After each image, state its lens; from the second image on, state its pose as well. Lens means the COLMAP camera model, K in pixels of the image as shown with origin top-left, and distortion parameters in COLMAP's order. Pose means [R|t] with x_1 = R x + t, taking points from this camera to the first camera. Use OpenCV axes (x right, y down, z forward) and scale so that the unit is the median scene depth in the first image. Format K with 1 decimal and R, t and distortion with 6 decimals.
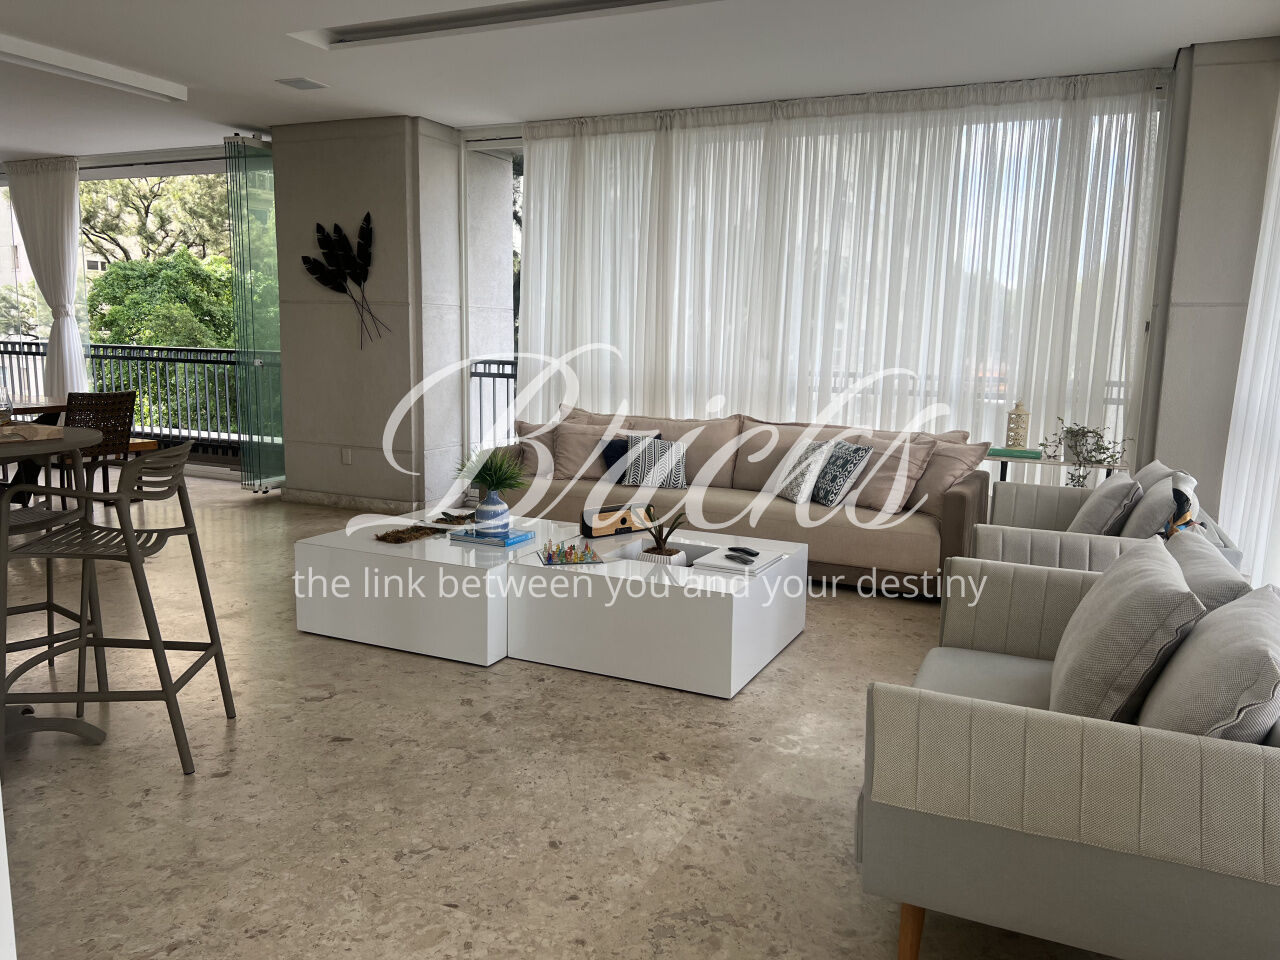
lens RADIAL K [[960.7, 0, 644.9], [0, 960.7, 485.2], [0, 0, 1]] dist [0.065889, -0.076412]
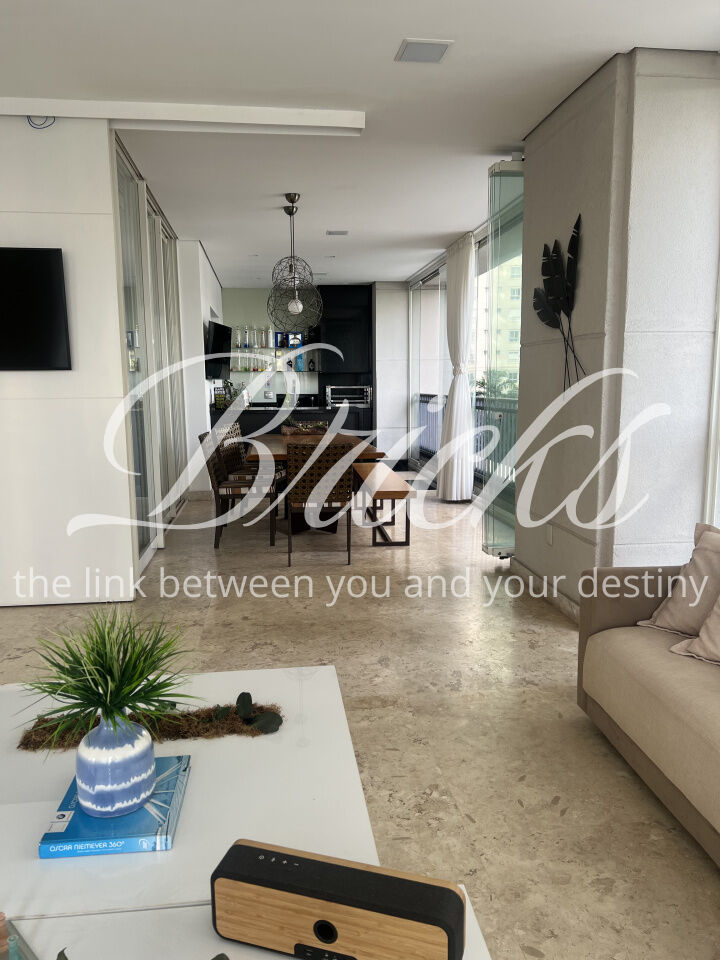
lens RADIAL K [[720.6, 0, 355.3], [0, 720.6, 487.4], [0, 0, 1]] dist [0.065889, -0.076412]
pose [[0.518251, 0.098711, -0.849513, 0.121252], [-0.112886, 0.992521, 0.046462, -0.086262], [0.847746, 0.071819, 0.525518, 0.606616]]
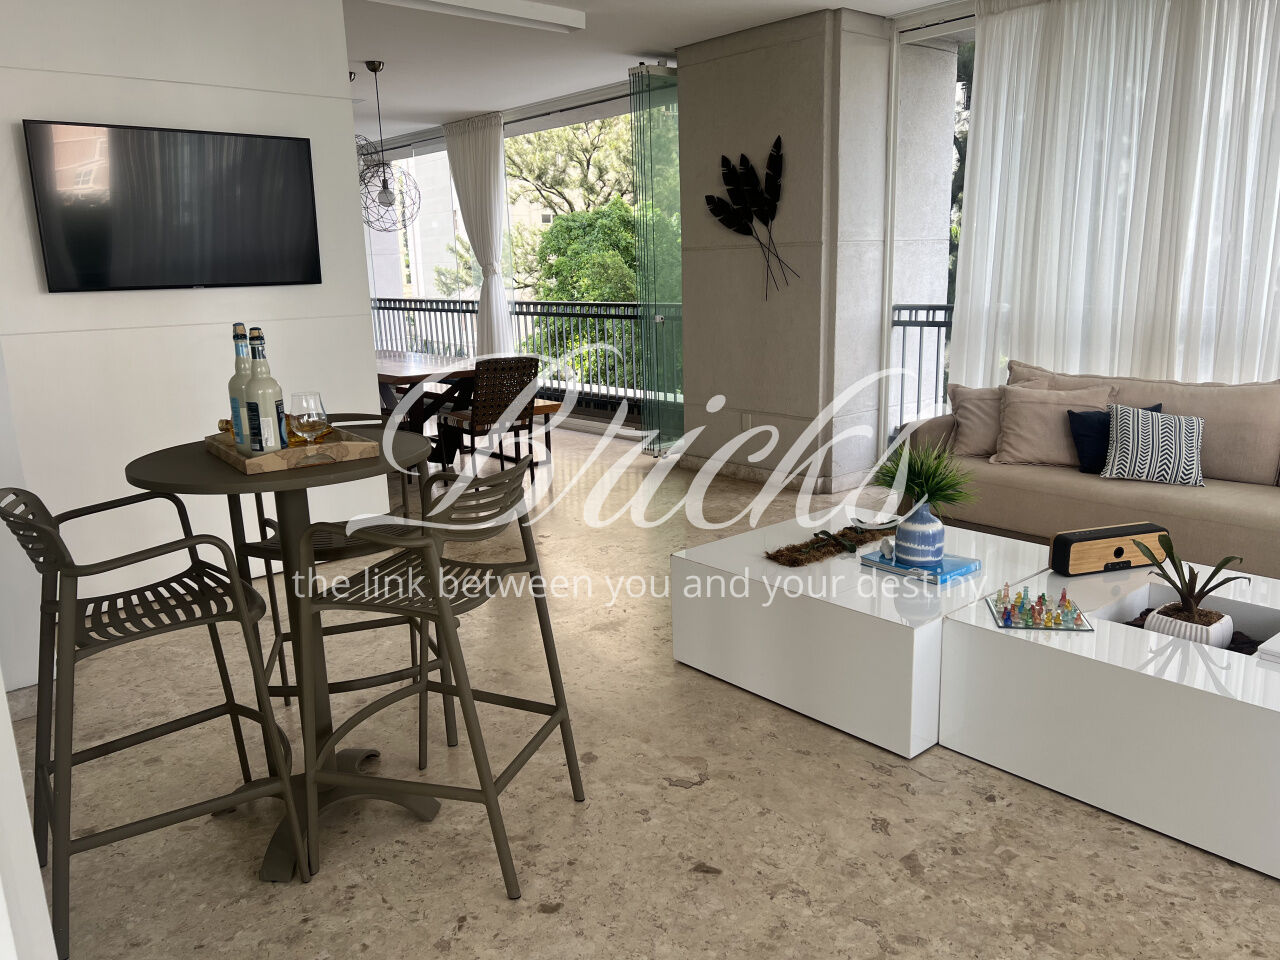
lens RADIAL K [[960.7, 0, 647.8], [0, 960.7, 482.9], [0, 0, 1]] dist [0.065889, -0.076412]
pose [[0.913724, 0.042764, -0.404080, -0.036428], [-0.015029, 0.997323, 0.071562, -0.039882], [0.406058, -0.059314, 0.911920, 0.170748]]
